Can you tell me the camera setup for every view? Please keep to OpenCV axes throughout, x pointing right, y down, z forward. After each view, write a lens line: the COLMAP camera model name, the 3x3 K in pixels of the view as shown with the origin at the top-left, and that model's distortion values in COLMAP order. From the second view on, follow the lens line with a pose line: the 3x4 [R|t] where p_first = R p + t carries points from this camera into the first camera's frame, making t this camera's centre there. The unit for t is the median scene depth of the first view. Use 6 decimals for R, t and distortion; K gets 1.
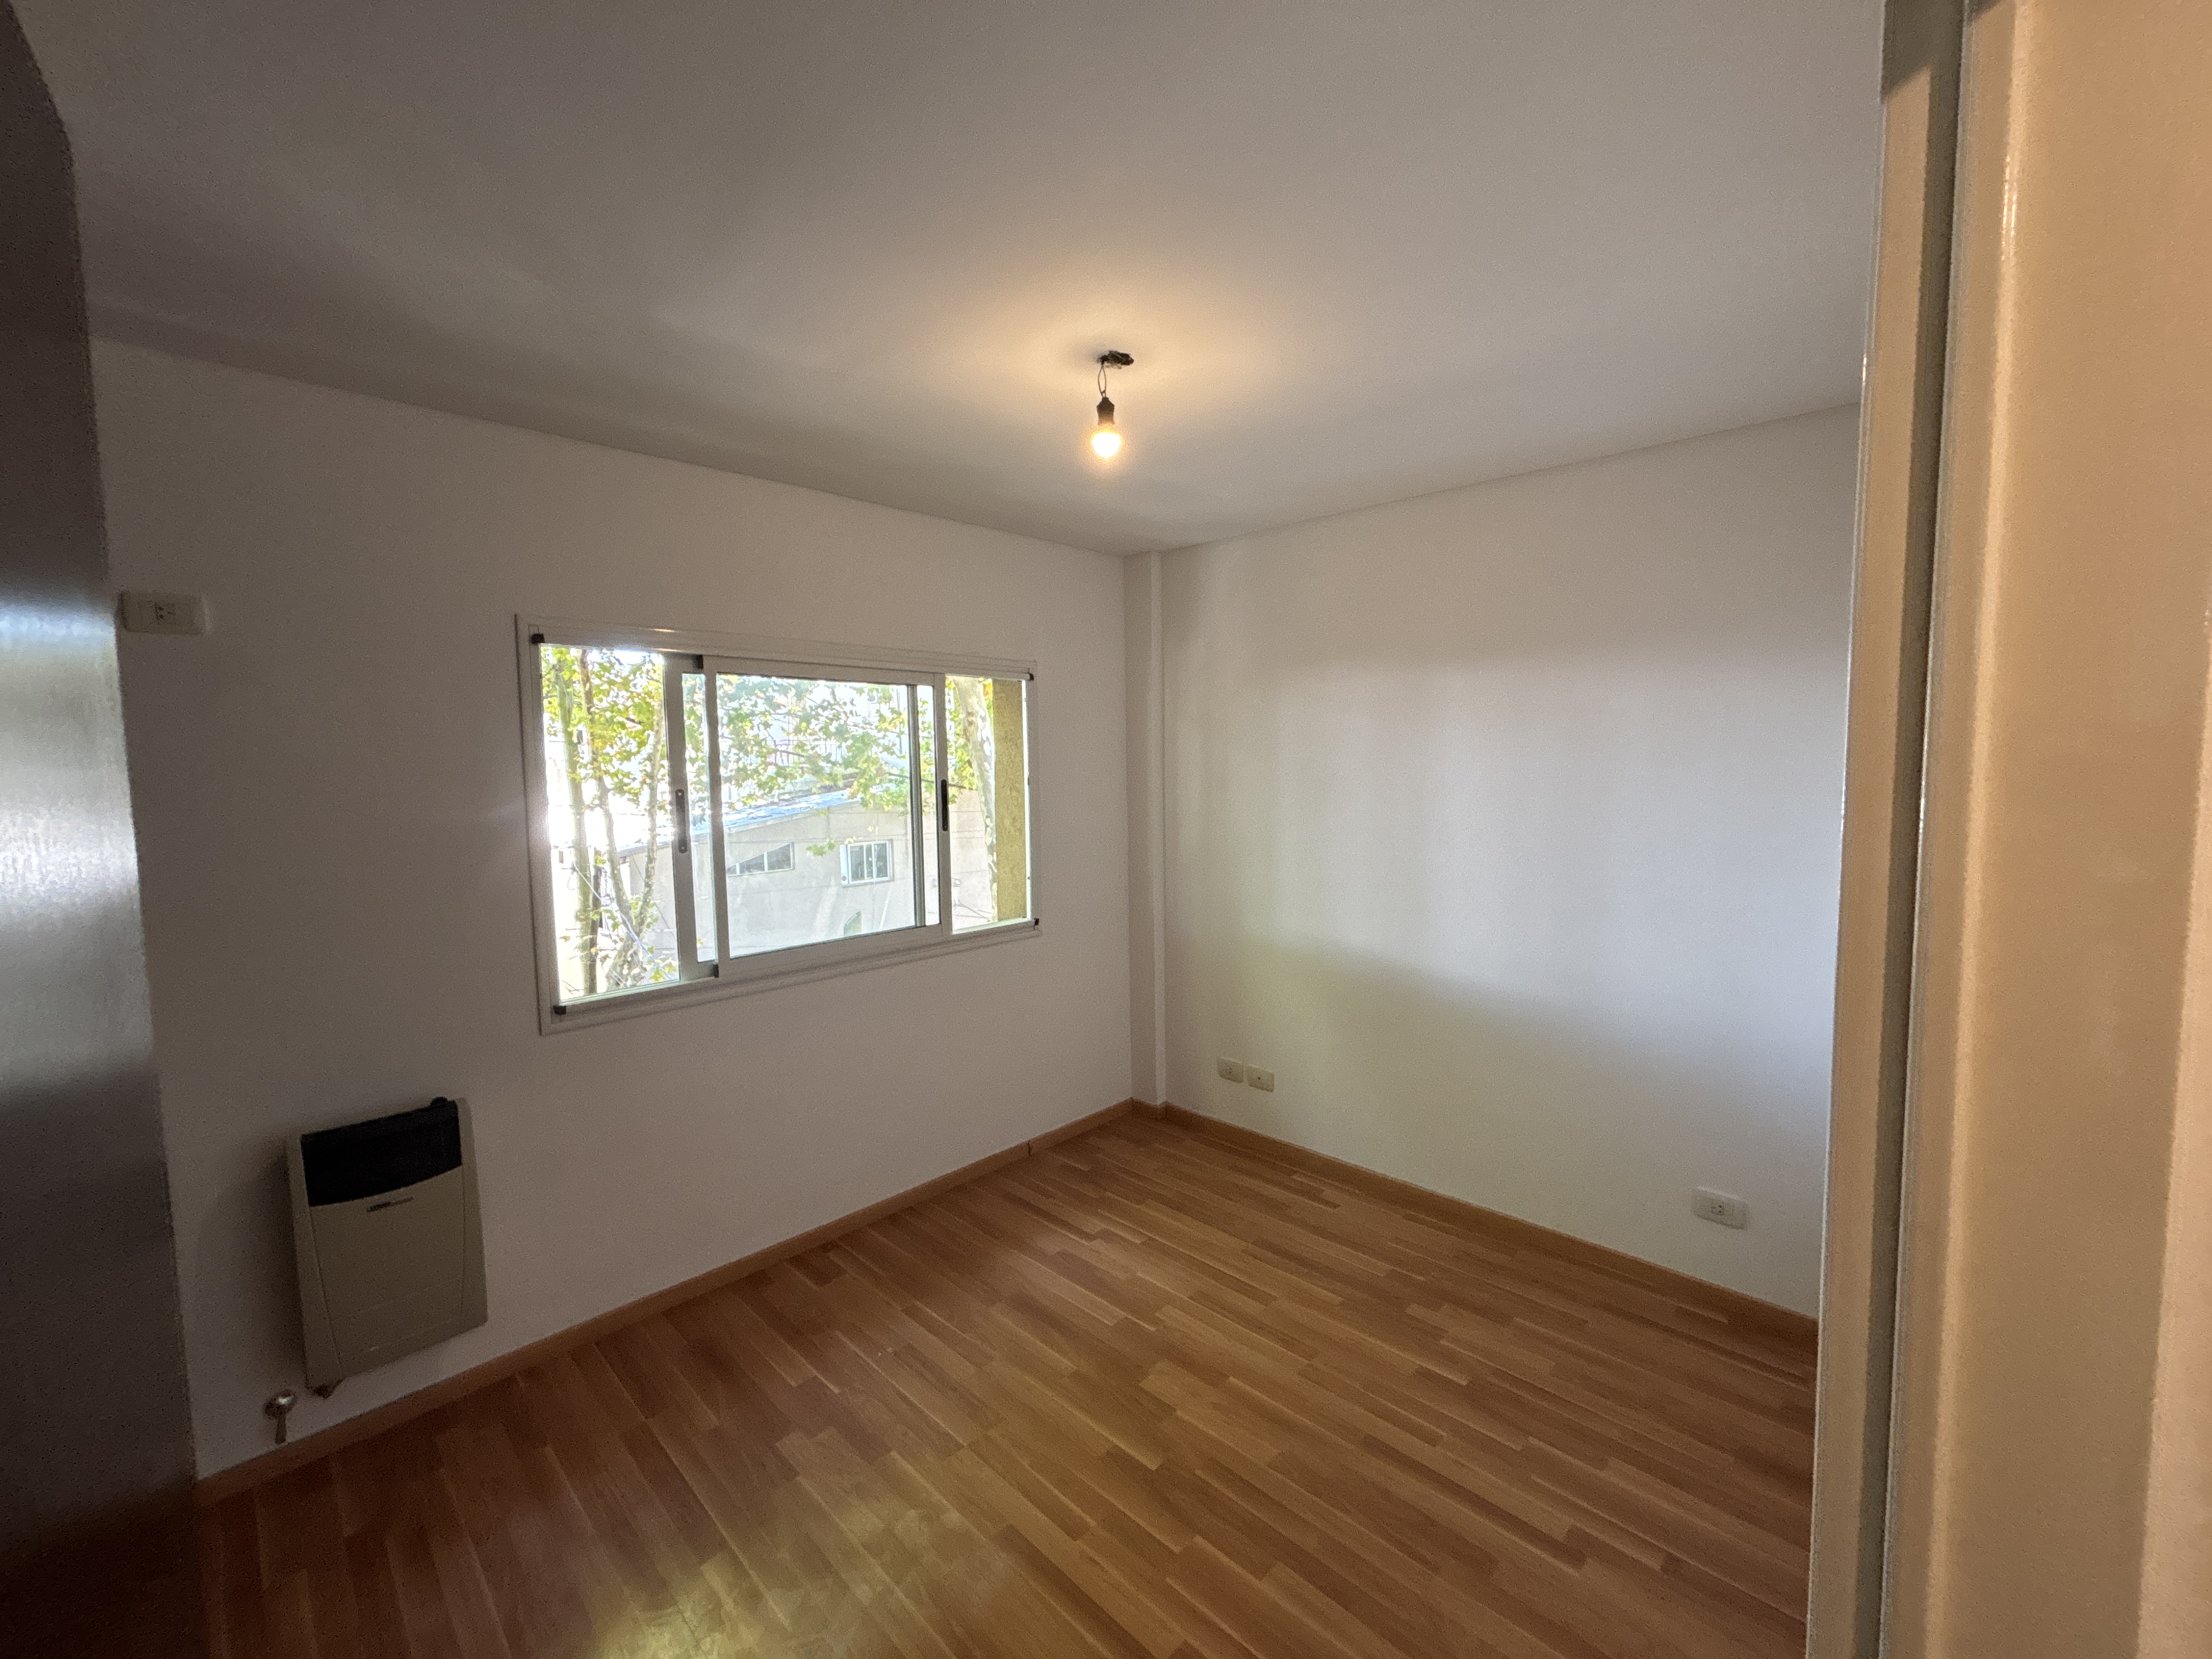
lens RADIAL K [[889.2, 0, 1101.6], [0, 889.2, 827.8], [0, 0, 1]] dist [0.010300, 0.000617]
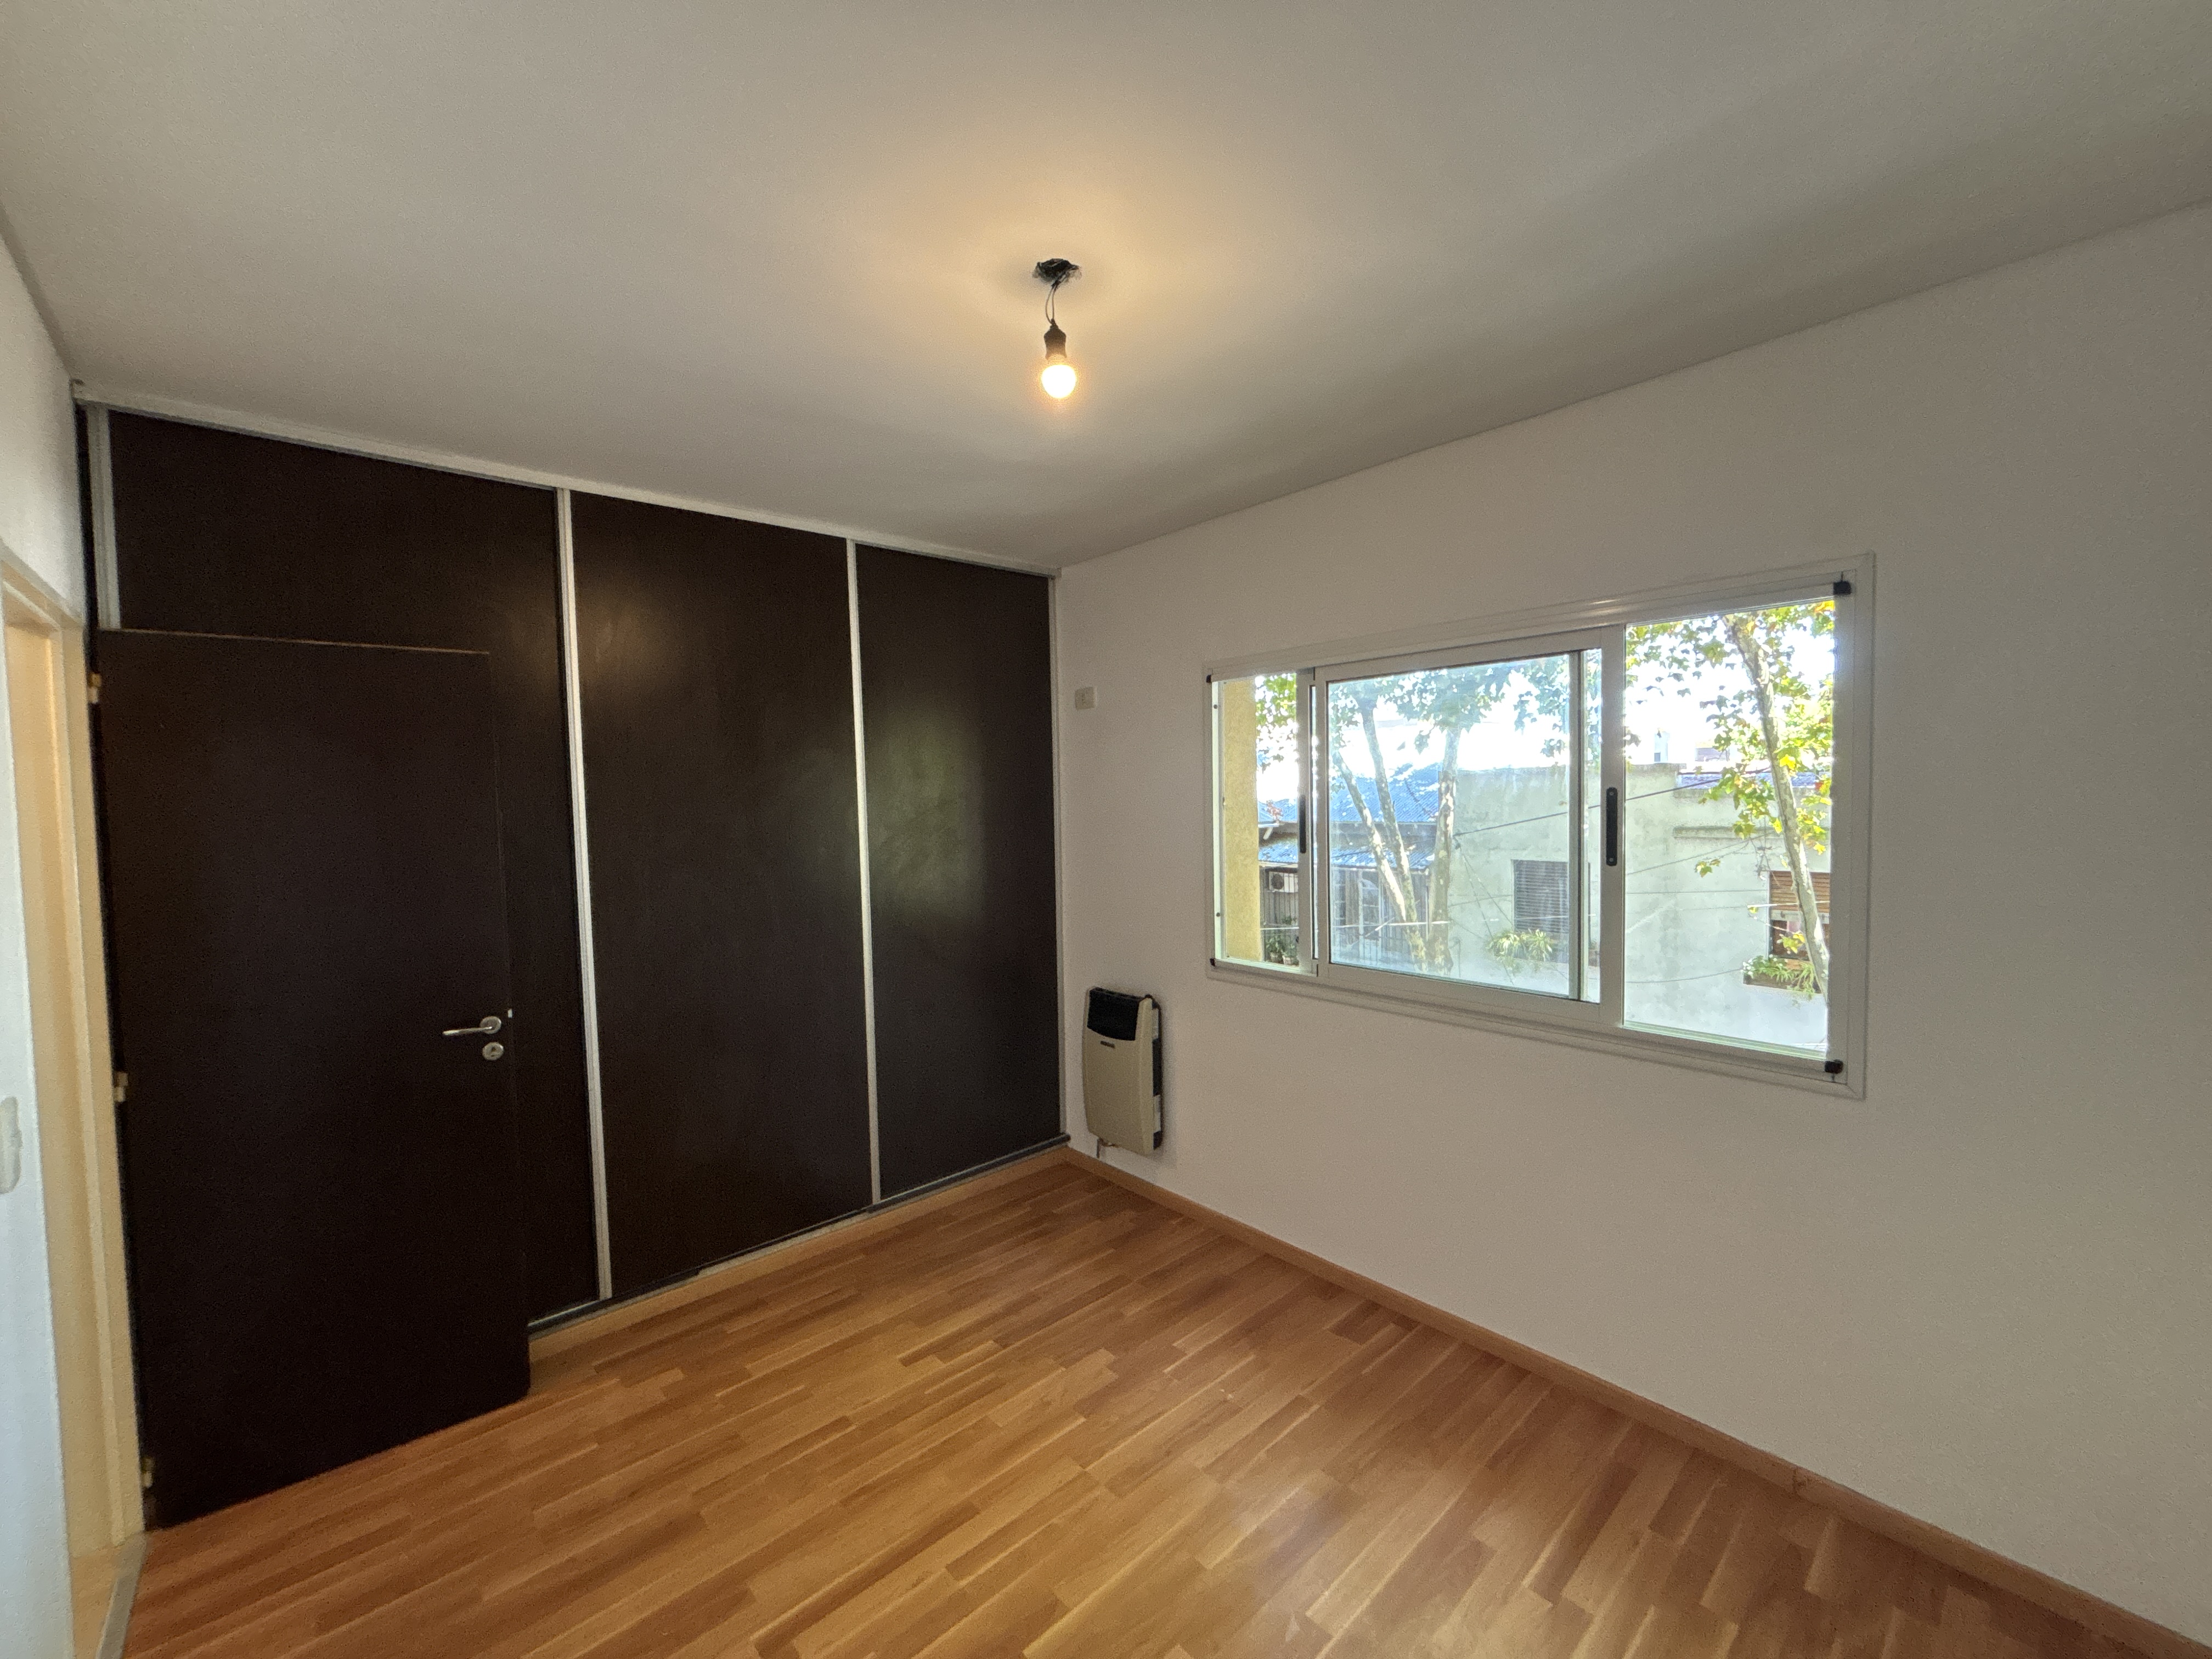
lens RADIAL K [[889.2, 0, 1105.0], [0, 889.2, 830.1], [0, 0, 1]] dist [0.010300, 0.000617]
pose [[-0.037211, 0.063423, -0.997293, 0.593053], [-0.052644, 0.996474, 0.065335, -0.056232], [0.997920, 0.054932, -0.033741, 0.771463]]
